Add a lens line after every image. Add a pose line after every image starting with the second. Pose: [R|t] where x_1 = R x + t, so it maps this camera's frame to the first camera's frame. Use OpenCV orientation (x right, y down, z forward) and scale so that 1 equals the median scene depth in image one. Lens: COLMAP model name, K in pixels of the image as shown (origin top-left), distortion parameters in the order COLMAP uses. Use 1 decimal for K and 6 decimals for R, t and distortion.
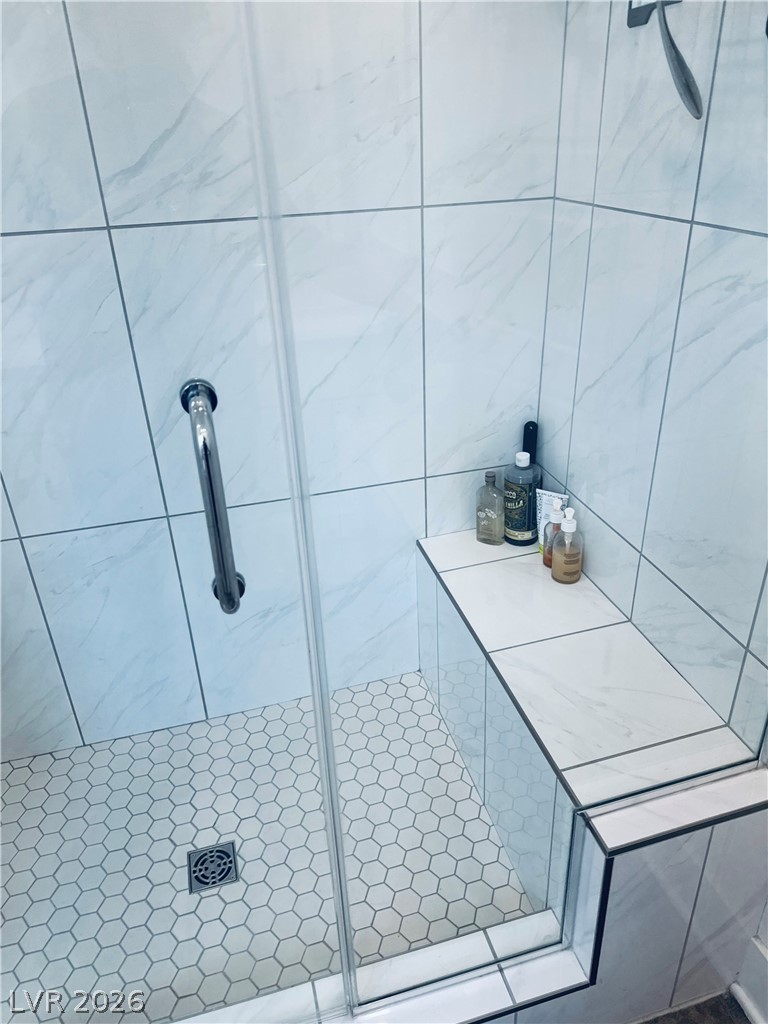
lens RADIAL K [[720.4, 0, 384.6], [0, 720.4, 515.6], [0, 0, 1]] dist [0.012974, -0.017678]
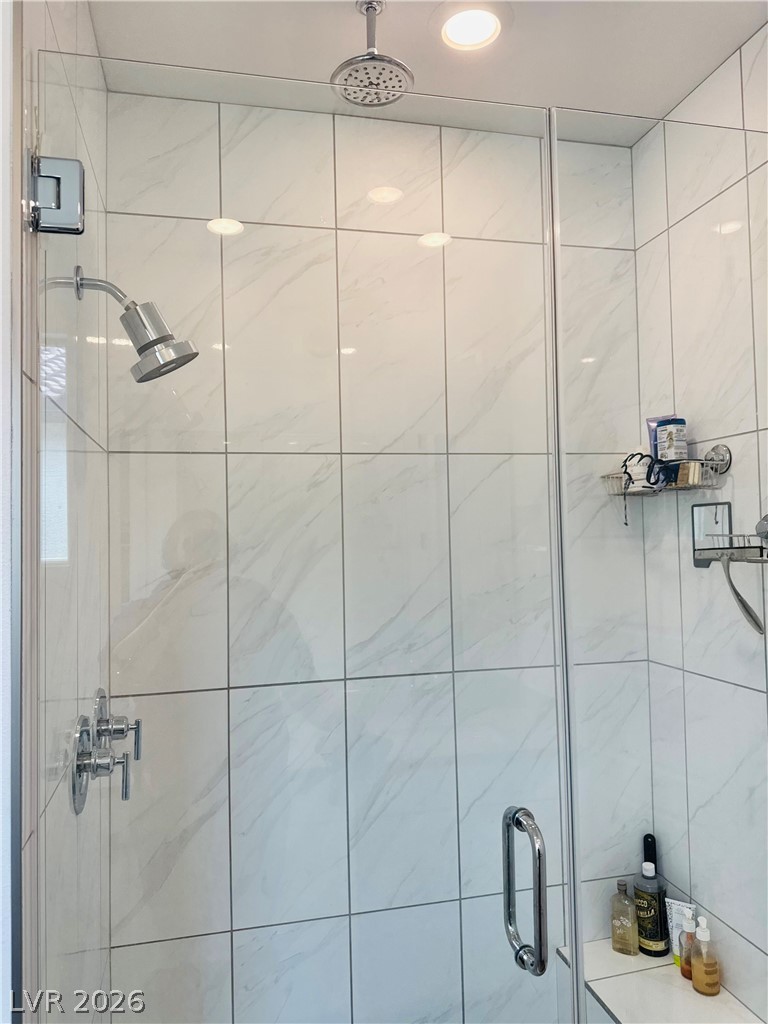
lens RADIAL K [[720.4, 0, 381.1], [0, 720.4, 512.3], [0, 0, 1]] dist [0.012974, -0.017678]
pose [[0.999327, 0.014724, -0.033593, -0.211296], [-0.029804, 0.859794, -0.509771, 0.034415], [0.021377, 0.510429, 0.859654, -0.313294]]
